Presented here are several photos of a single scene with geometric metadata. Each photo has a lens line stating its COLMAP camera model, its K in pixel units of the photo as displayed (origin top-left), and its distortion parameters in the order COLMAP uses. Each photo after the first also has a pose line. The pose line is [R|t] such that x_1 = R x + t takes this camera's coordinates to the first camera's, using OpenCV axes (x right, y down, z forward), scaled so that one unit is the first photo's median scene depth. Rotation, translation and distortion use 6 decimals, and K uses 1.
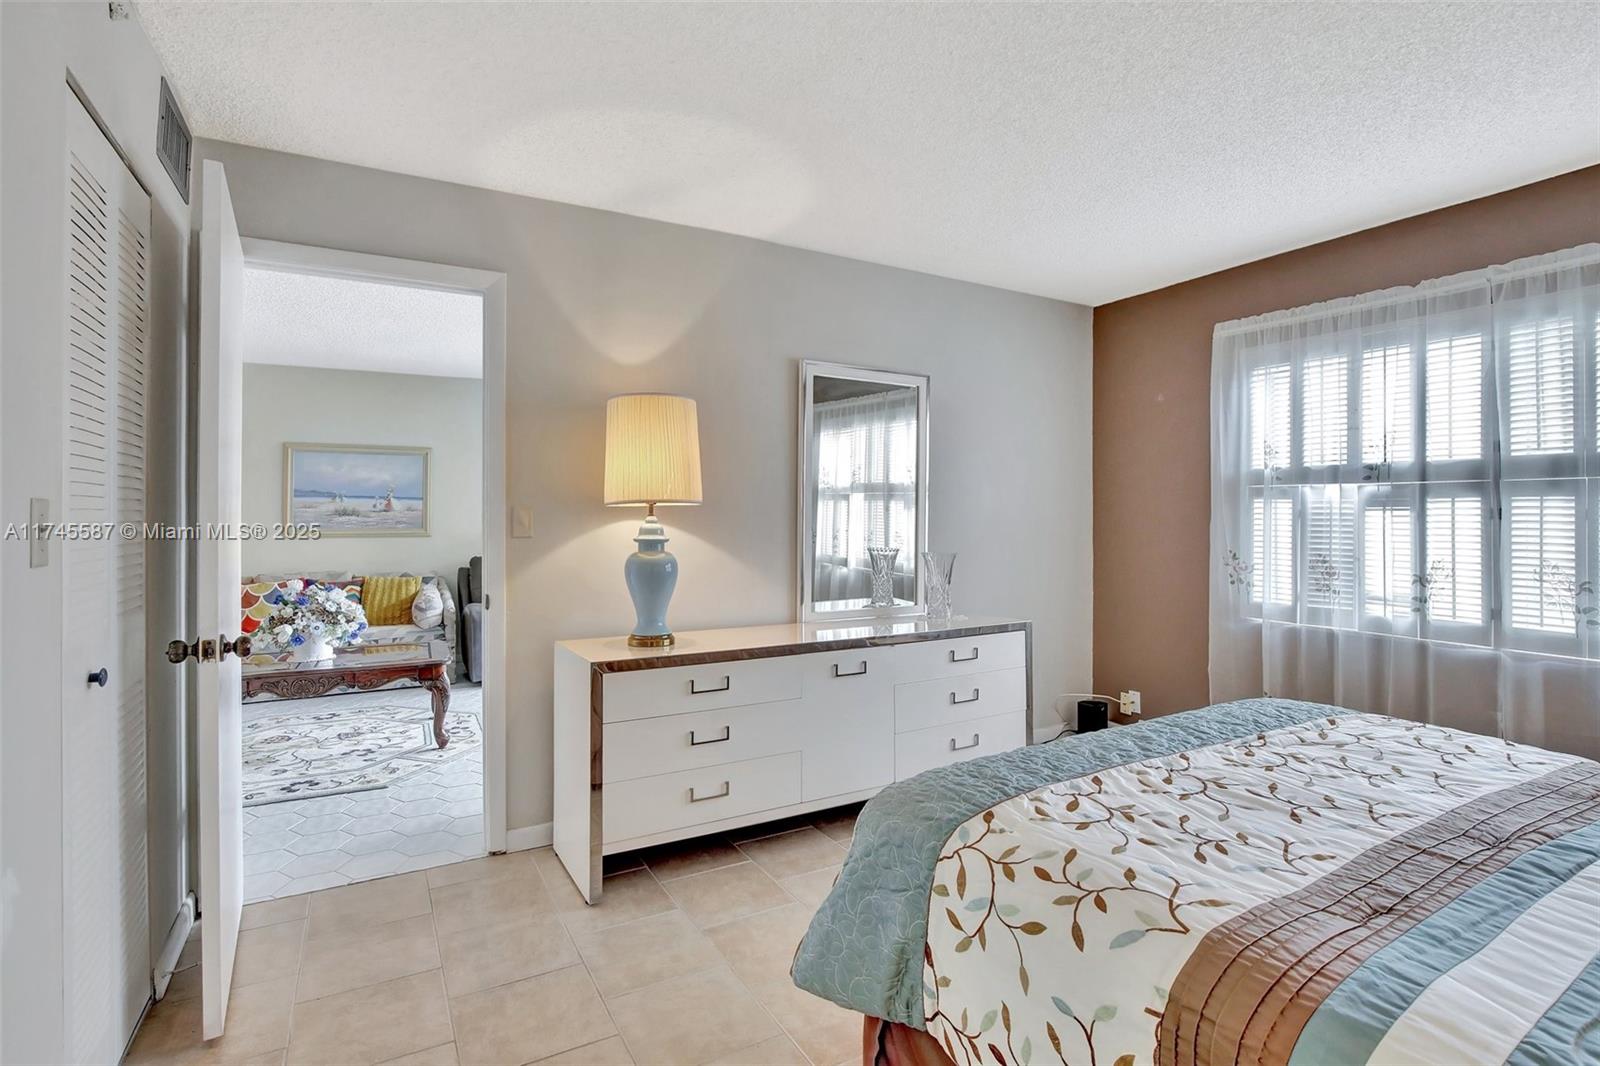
lens RADIAL K [[766.6, 0, 808.1], [0, 766.6, 515.9], [0, 0, 1]] dist [-0.029494, 0.009278]
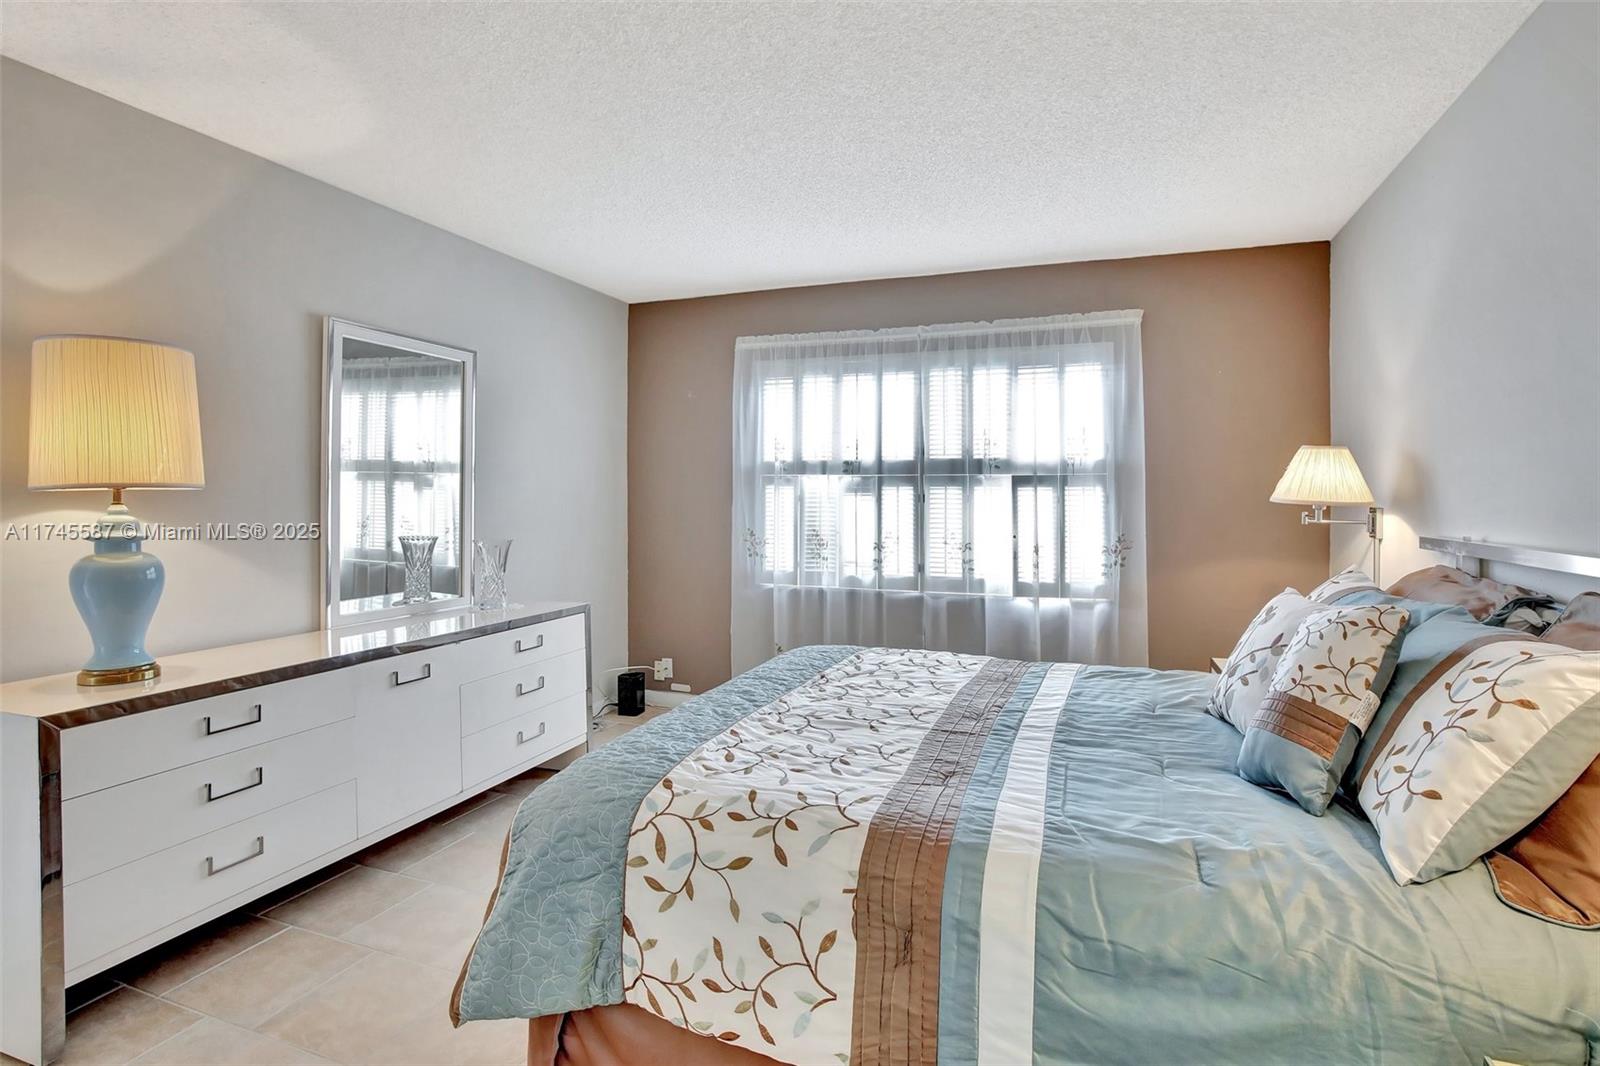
lens RADIAL K [[723.6, 0, 897.1], [0, 723.6, 487.7], [0, 0, 1]] dist [-0.028501, 0.000396]
pose [[0.742601, 0.010041, 0.669659, -0.099843], [-0.000576, 0.999897, -0.014354, -0.007211], [-0.669734, 0.010274, 0.742530, 0.004493]]
